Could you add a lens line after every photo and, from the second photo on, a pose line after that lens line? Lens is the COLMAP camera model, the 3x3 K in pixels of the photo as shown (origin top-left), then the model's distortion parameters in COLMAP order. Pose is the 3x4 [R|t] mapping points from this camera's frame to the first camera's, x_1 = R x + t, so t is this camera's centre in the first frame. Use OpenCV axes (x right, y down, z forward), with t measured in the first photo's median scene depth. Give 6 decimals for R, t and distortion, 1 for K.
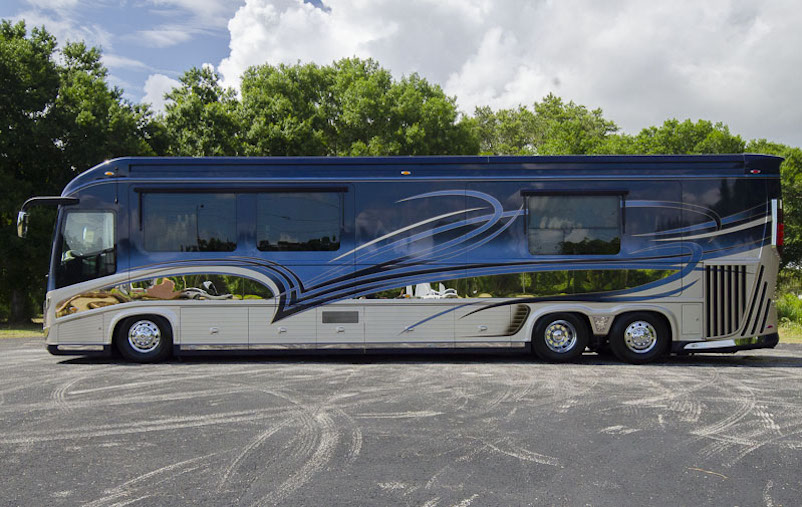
lens RADIAL K [[729.5, 0, 403.1], [0, 729.5, 287.8], [0, 0, 1]] dist [0.028901, -0.002347]
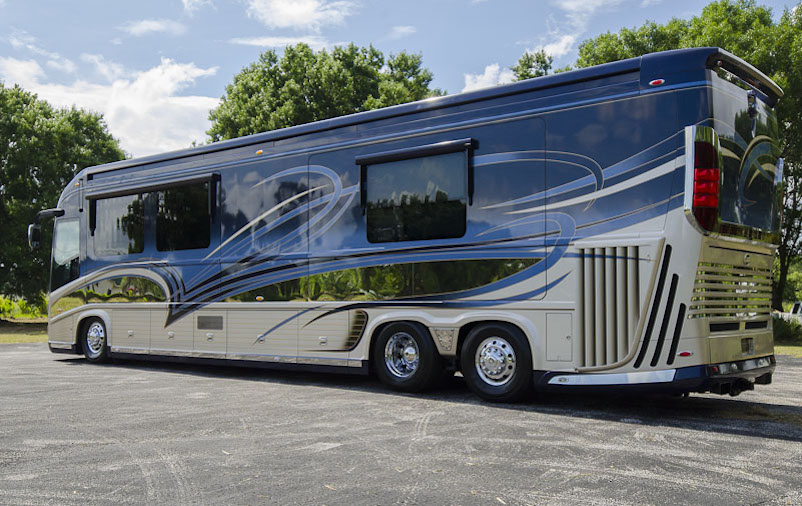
lens RADIAL K [[817.8, 0, 412.2], [0, 817.8, 272.0], [0, 0, 1]] dist [0.023096, -0.000362]
pose [[0.771651, -0.020245, -0.635724, 0.737096], [-0.000215, 0.999485, -0.032091, 0.010700], [0.636046, 0.024899, 0.771249, 0.386339]]
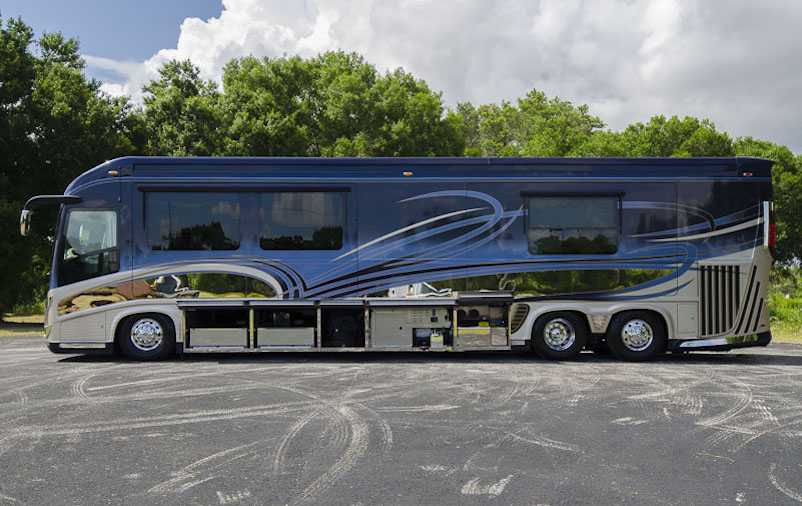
lens RADIAL K [[759.2, 0, 398.9], [0, 759.2, 275.0], [0, 0, 1]] dist [0.036604, -0.010916]
pose [[0.999629, 0.002492, 0.027128, -0.036753], [-0.002095, 0.999890, -0.014658, -0.000583], [-0.027161, 0.014595, 0.999525, -0.053624]]
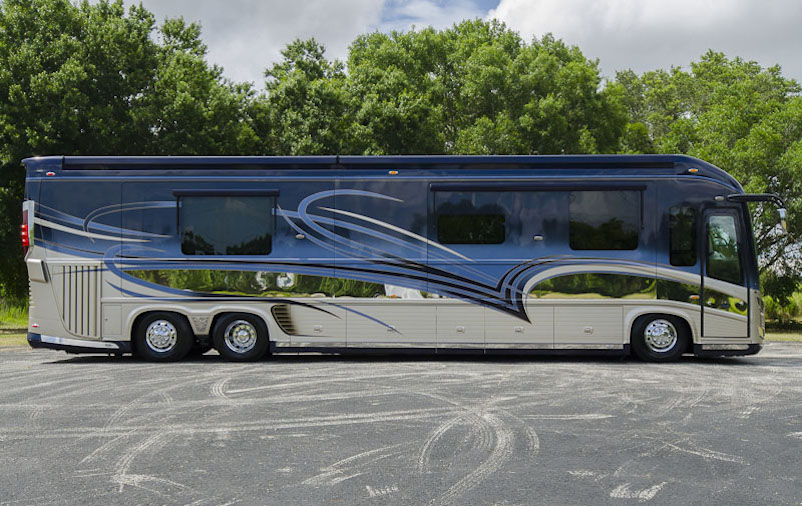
lens RADIAL K [[875.7, 0, 399.4], [0, 875.7, 284.3], [0, 0, 1]] dist [0.032908, 0.008868]
pose [[0.989931, -0.003160, -0.141513, -0.035839], [0.002839, 0.999993, -0.002475, -0.000282], [0.141520, 0.002048, 0.989933, -0.112517]]
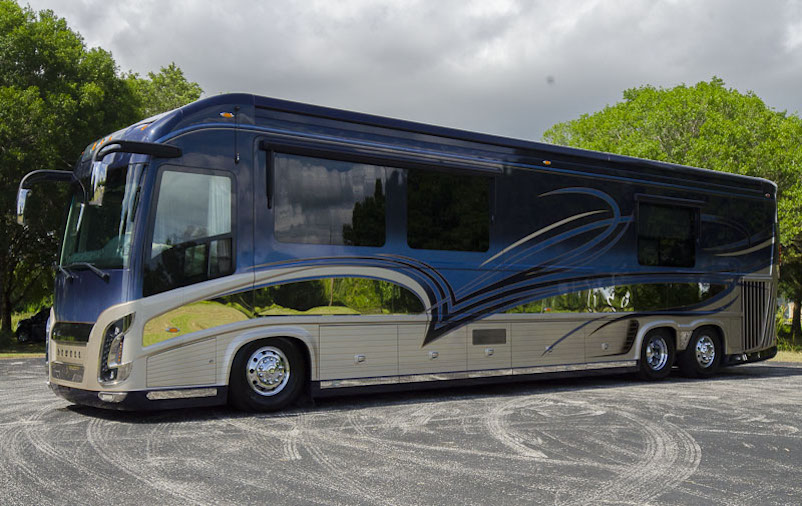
lens RADIAL K [[875.7, 0, 399.4], [0, 875.7, 284.3], [0, 0, 1]] dist [0.032908, 0.008868]
pose [[0.787020, 0.019827, 0.616609, -0.745256], [-0.005409, 0.999667, -0.025240, 0.008432], [-0.616904, 0.016529, 0.786865, 0.315053]]
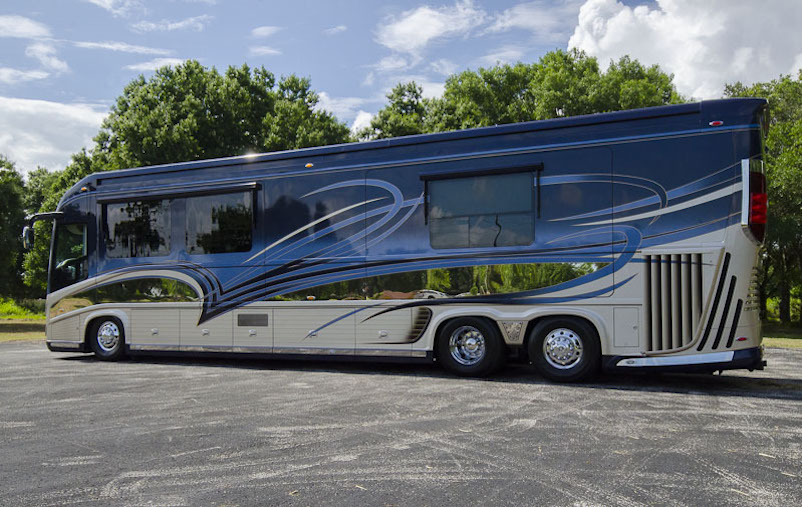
lens RADIAL K [[726.2, 0, 402.8], [0, 726.2, 281.2], [0, 0, 1]] dist [0.021108, 0.002676]
pose [[0.896758, -0.014294, -0.442290, 0.518215], [0.005534, 0.999762, -0.021089, 0.010212], [0.442486, 0.016464, 0.896624, 0.224074]]
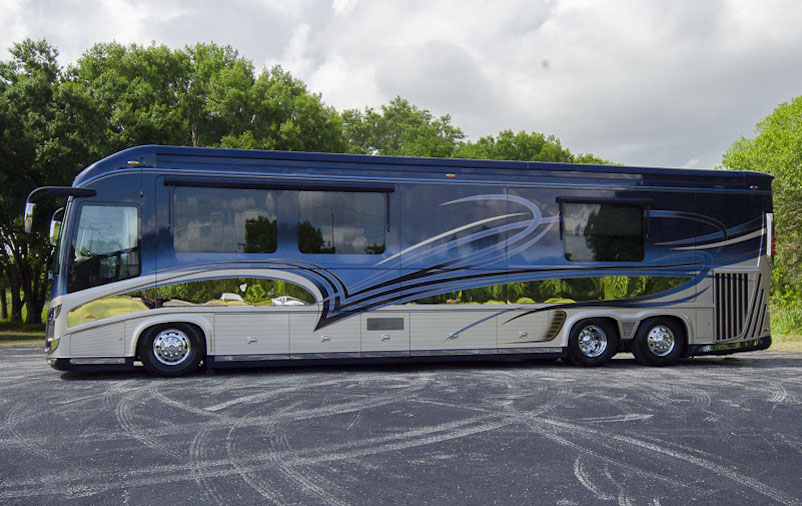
lens RADIAL K [[775.4, 0, 374.7], [0, 775.4, 284.2], [0, 0, 1]] dist [0.025081, 0.006812]
pose [[0.967675, 0.005891, 0.252131, -0.353874], [-0.002272, 0.999890, -0.014646, 0.003452], [-0.252189, 0.013599, 0.967582, 0.025677]]
